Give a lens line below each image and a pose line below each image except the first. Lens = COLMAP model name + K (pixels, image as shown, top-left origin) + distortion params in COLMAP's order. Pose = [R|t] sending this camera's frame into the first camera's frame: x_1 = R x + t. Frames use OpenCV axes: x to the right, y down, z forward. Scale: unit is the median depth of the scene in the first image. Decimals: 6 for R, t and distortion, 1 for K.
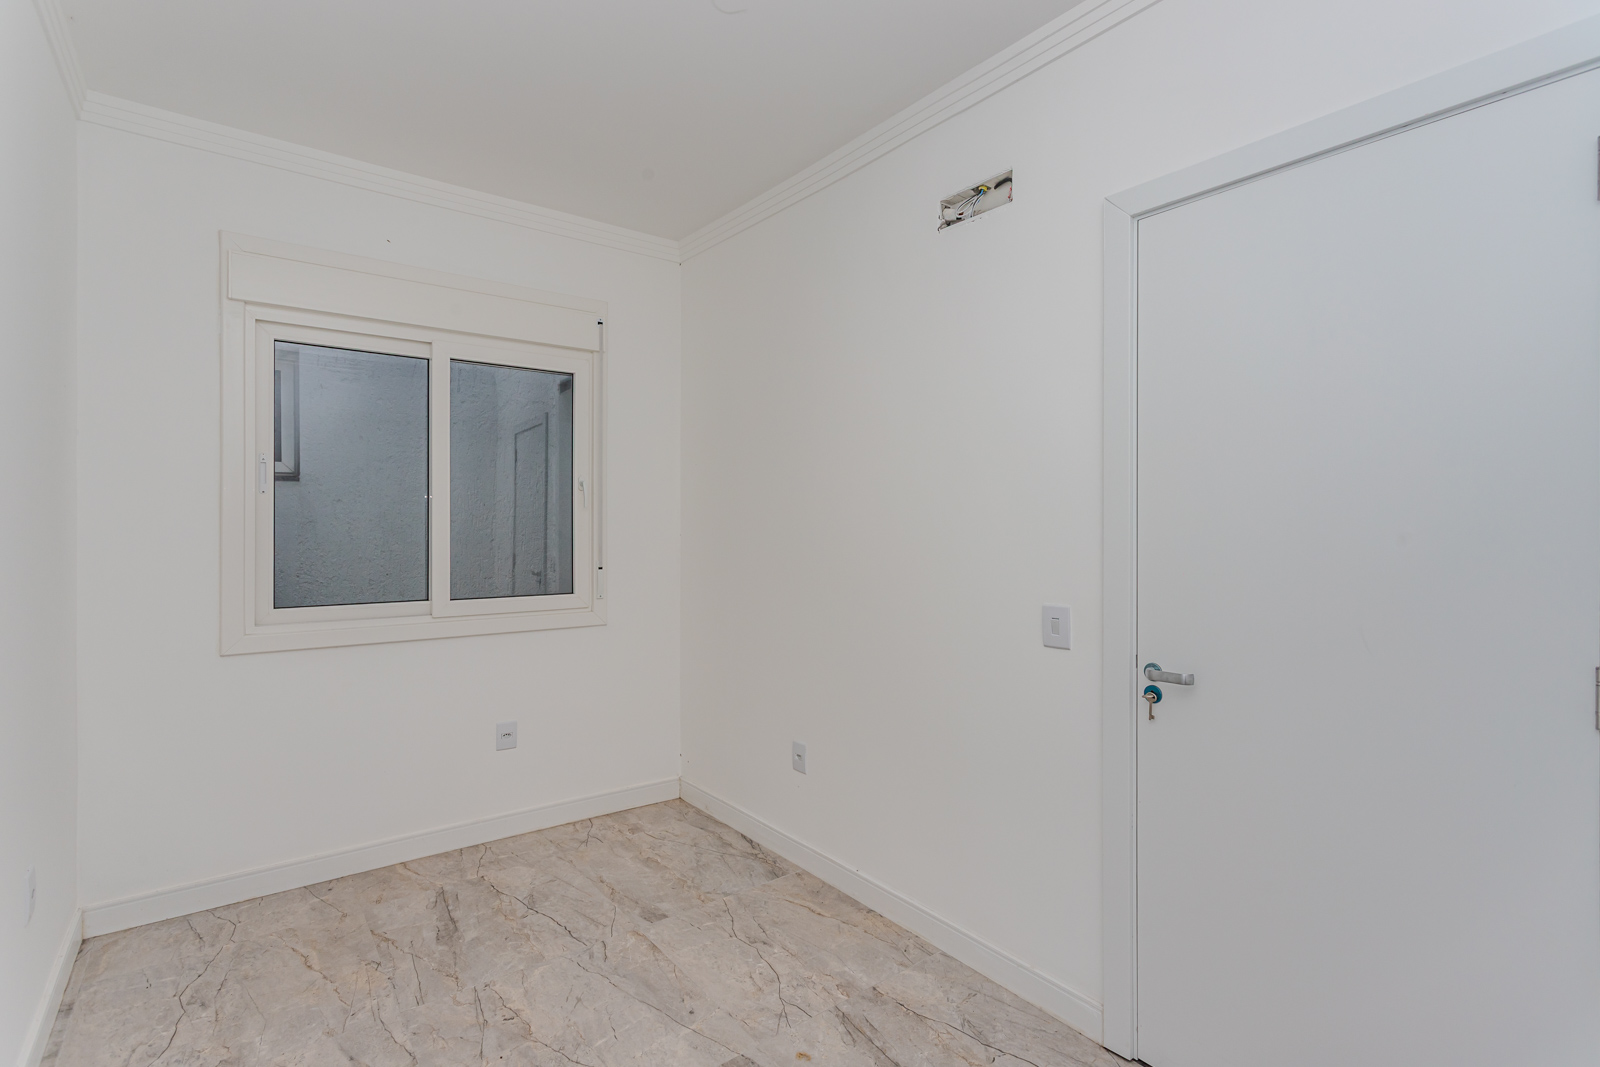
lens RADIAL K [[766.4, 0, 799.0], [0, 766.4, 518.6], [0, 0, 1]] dist [0.004785, -0.001437]
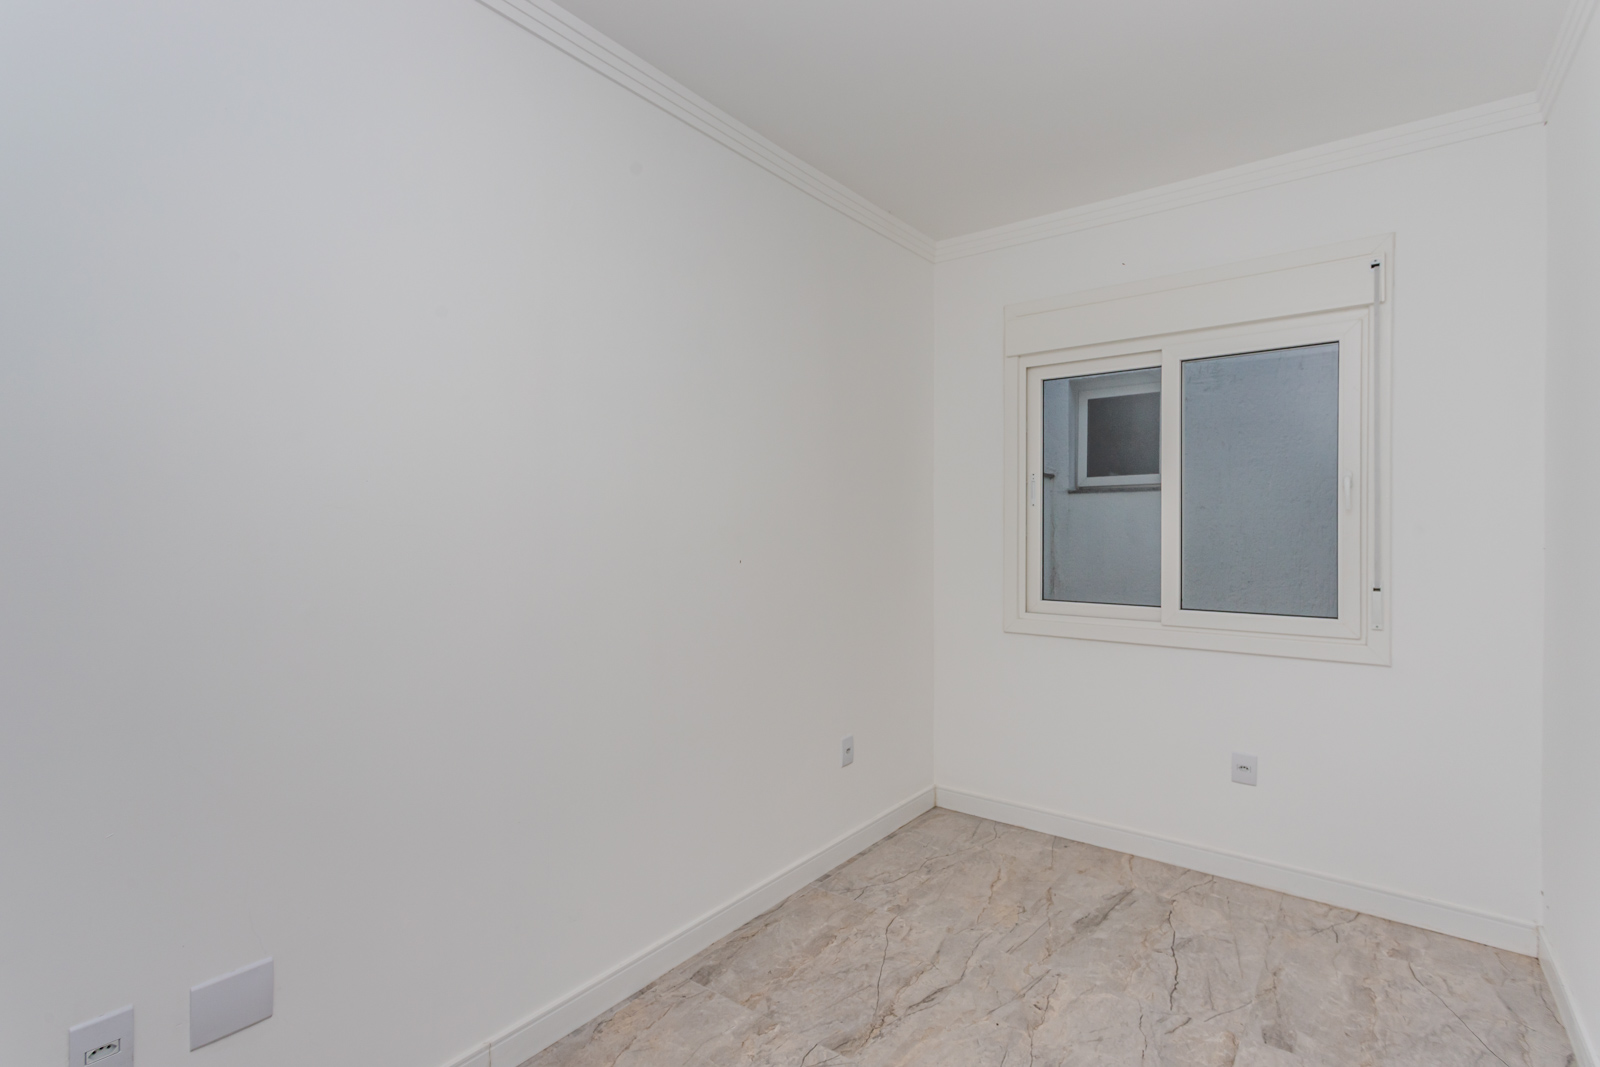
lens RADIAL K [[766.4, 0, 794.5], [0, 766.4, 526.8], [0, 0, 1]] dist [0.004785, -0.001437]
pose [[0.253845, -0.004365, -0.967235, 0.417191], [0.006445, 0.999975, -0.002821, 0.001480], [0.967223, -0.005518, 0.253867, 0.321345]]
